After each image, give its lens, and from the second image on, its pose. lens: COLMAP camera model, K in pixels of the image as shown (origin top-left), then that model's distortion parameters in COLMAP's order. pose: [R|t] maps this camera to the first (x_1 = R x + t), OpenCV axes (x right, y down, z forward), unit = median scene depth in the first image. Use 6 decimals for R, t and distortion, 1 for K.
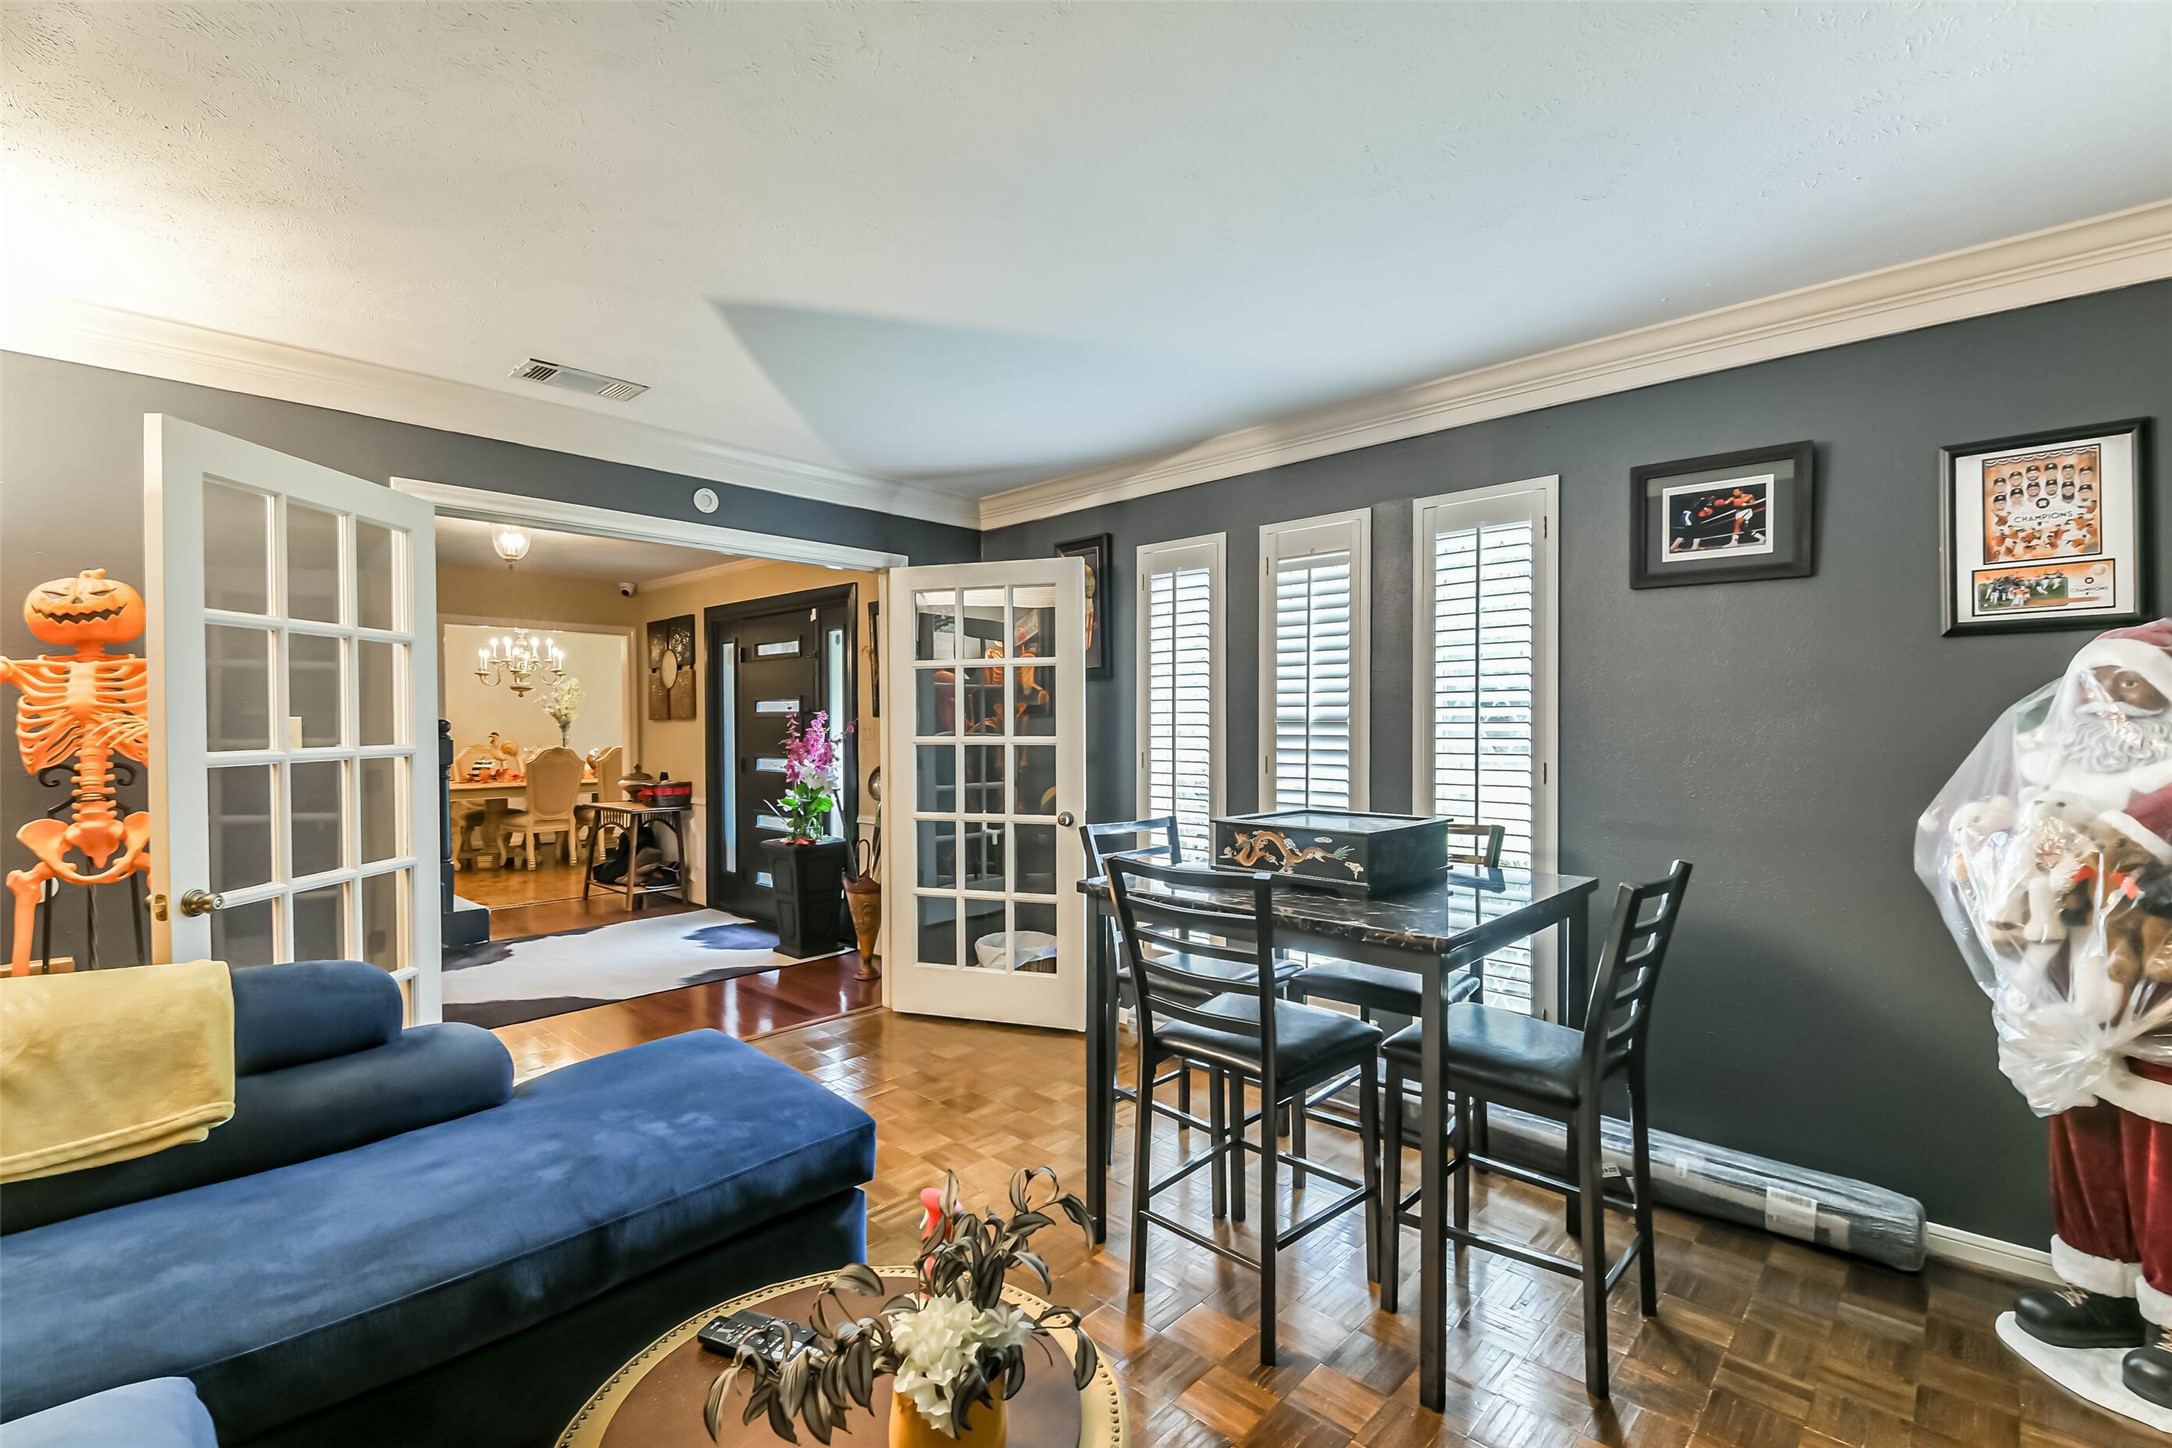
lens RADIAL K [[936.2, 0, 1093.4], [0, 936.2, 732.0], [0, 0, 1]] dist [0.016273, -0.009176]
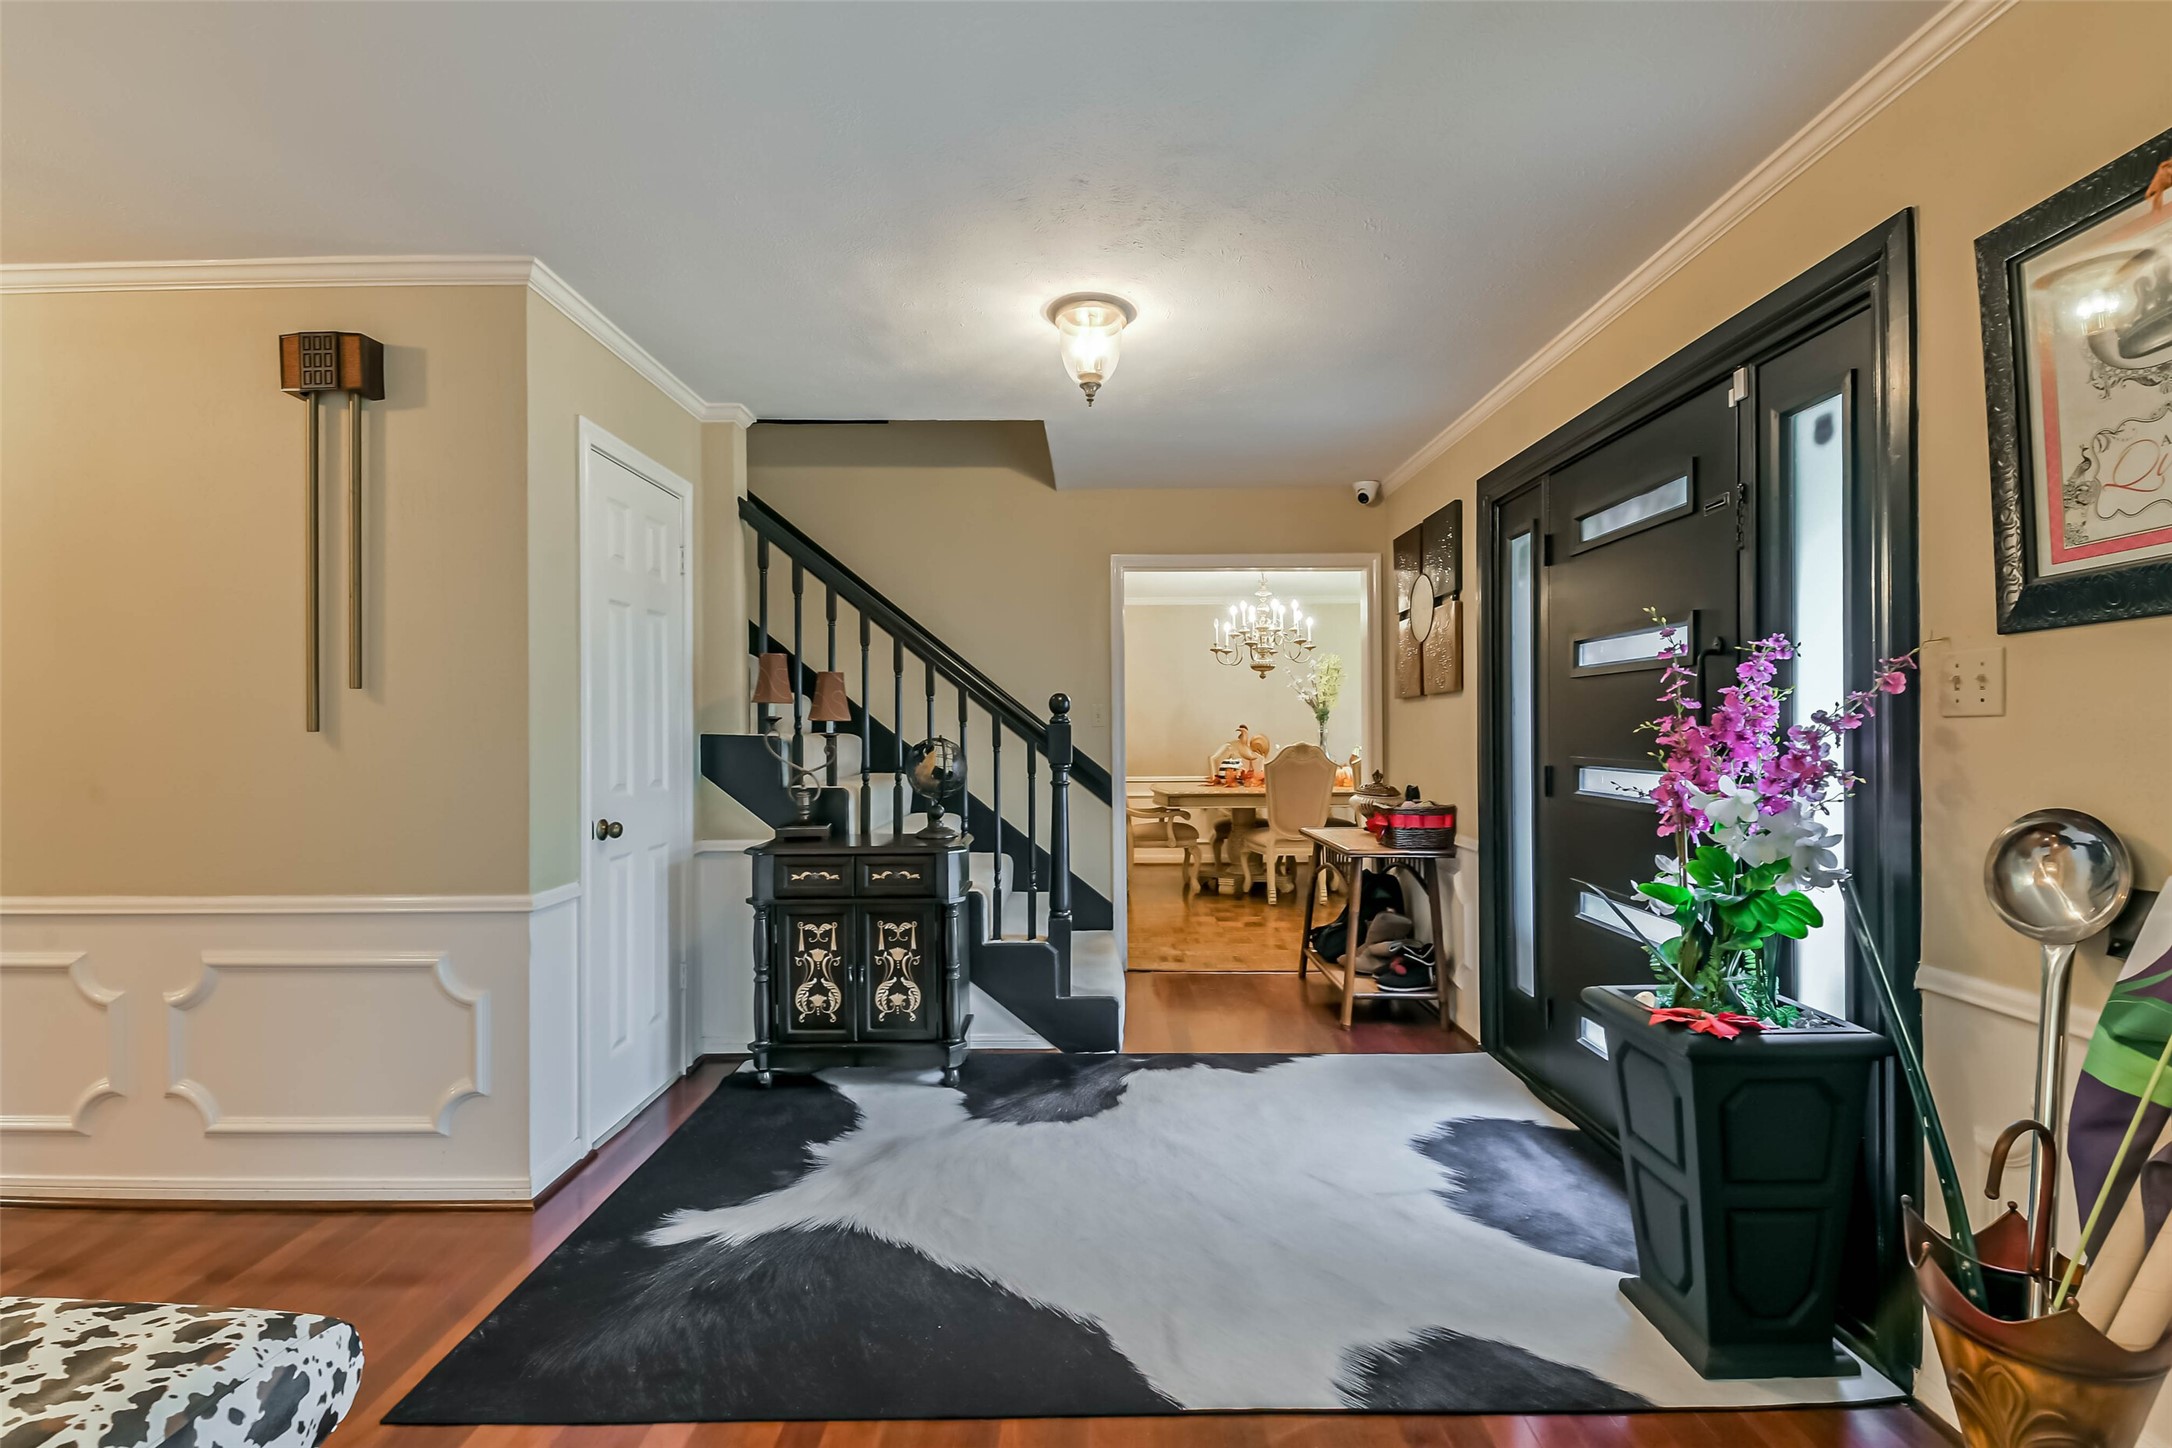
lens RADIAL K [[936.2, 0, 1094.7], [0, 936.2, 728.7], [0, 0, 1]] dist [0.016273, -0.009176]
pose [[0.672455, -0.000403, -0.740138, -0.173922], [-0.006127, 0.999963, -0.006111, 0.013038], [0.740113, 0.008644, 0.672427, 0.504045]]
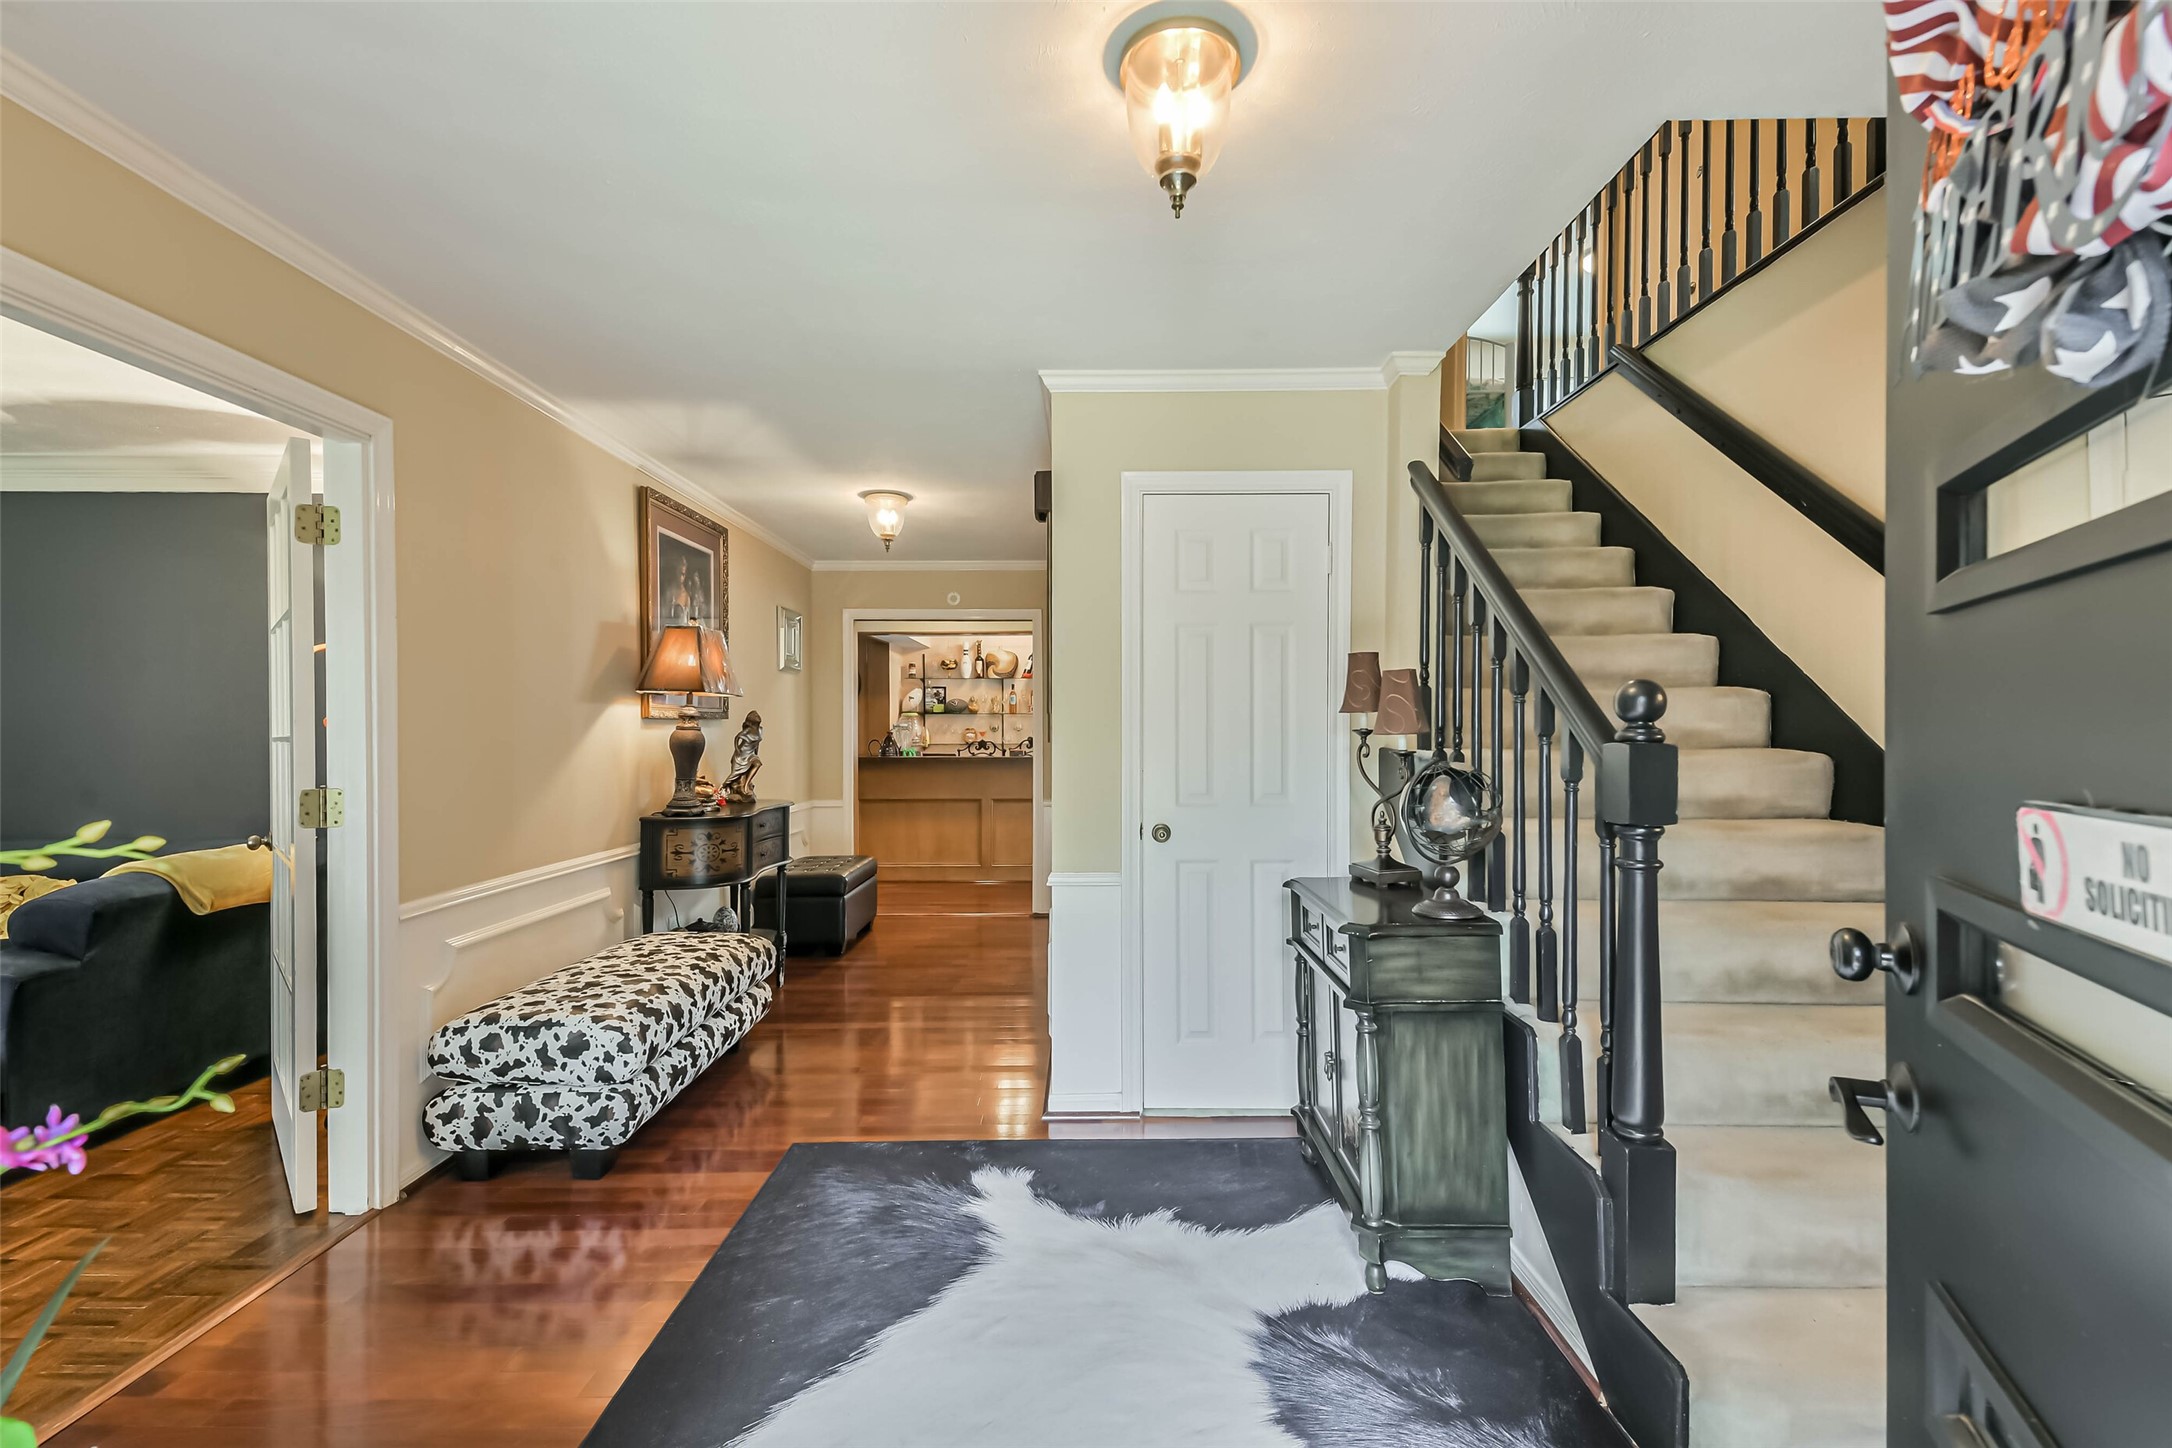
lens RADIAL K [[936.2, 0, 1088.6], [0, 936.2, 722.1], [0, 0, 1]] dist [0.016273, -0.009176]
pose [[-0.727876, 0.010856, -0.685623, -0.282475], [-0.000874, 0.999859, 0.016759, -0.005967], [0.685708, 0.012797, -0.727764, 0.922877]]
